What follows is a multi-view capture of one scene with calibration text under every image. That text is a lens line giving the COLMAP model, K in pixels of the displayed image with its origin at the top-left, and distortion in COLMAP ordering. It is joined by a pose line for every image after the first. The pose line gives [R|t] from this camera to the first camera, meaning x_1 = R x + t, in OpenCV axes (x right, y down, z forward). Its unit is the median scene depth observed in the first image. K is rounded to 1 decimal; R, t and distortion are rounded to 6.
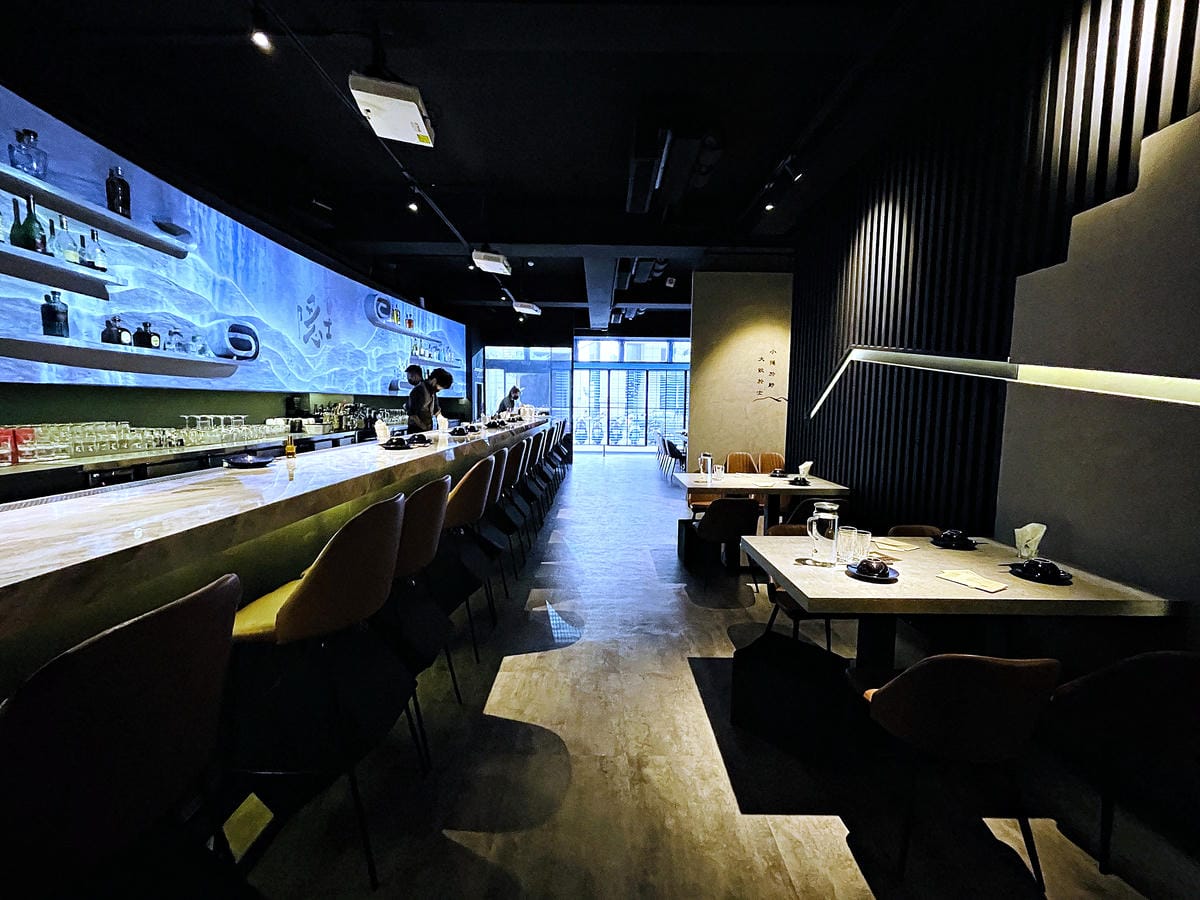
lens RADIAL K [[483.9, 0, 596.7], [0, 483.9, 445.0], [0, 0, 1]] dist [0.000375, -0.000082]
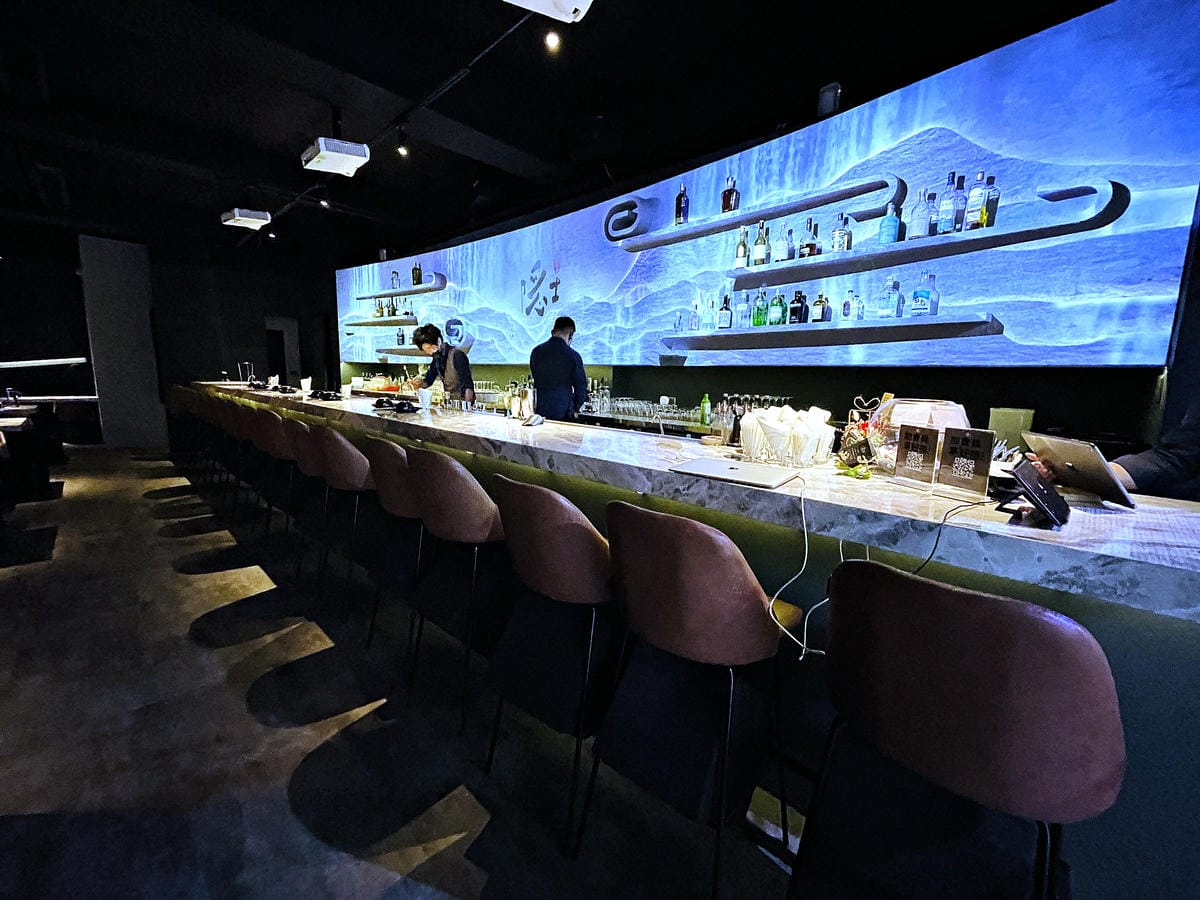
lens RADIAL K [[483.9, 0, 606.7], [0, 483.9, 449.3], [0, 0, 1]] dist [0.000375, -0.000082]
pose [[-0.680617, 0.087325, -0.727417, 0.049731], [-0.094475, 0.974121, 0.205338, -0.163847], [0.726523, 0.208479, -0.654753, 1.882866]]
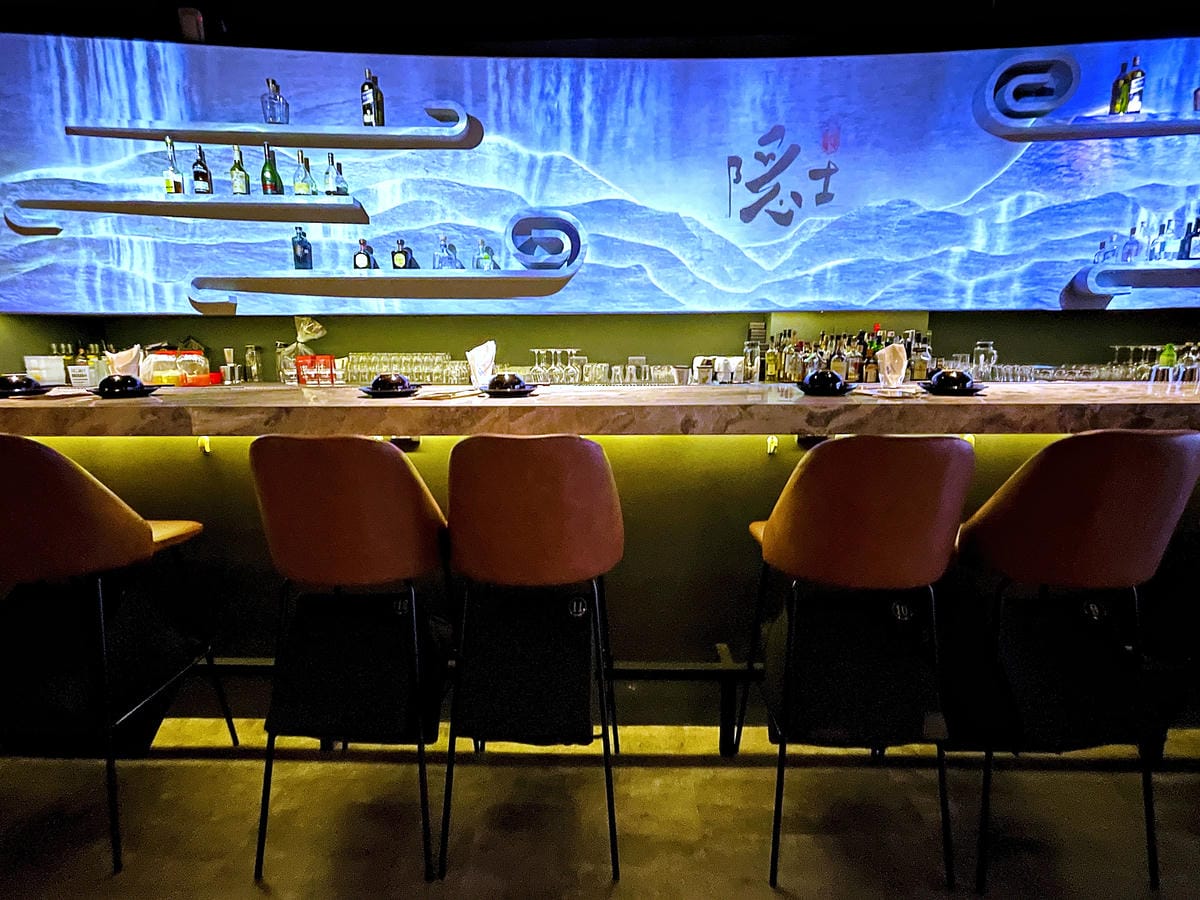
lens RADIAL K [[616.4, 0, 603.2], [0, 616.4, 440.2], [0, 0, 1]] dist [0.004818, 0.000643]
pose [[-0.013932, 0.163667, -0.986417, 0.153719], [-0.080856, 0.983098, 0.164259, -0.067218], [0.996628, 0.082046, -0.000463, 0.873362]]
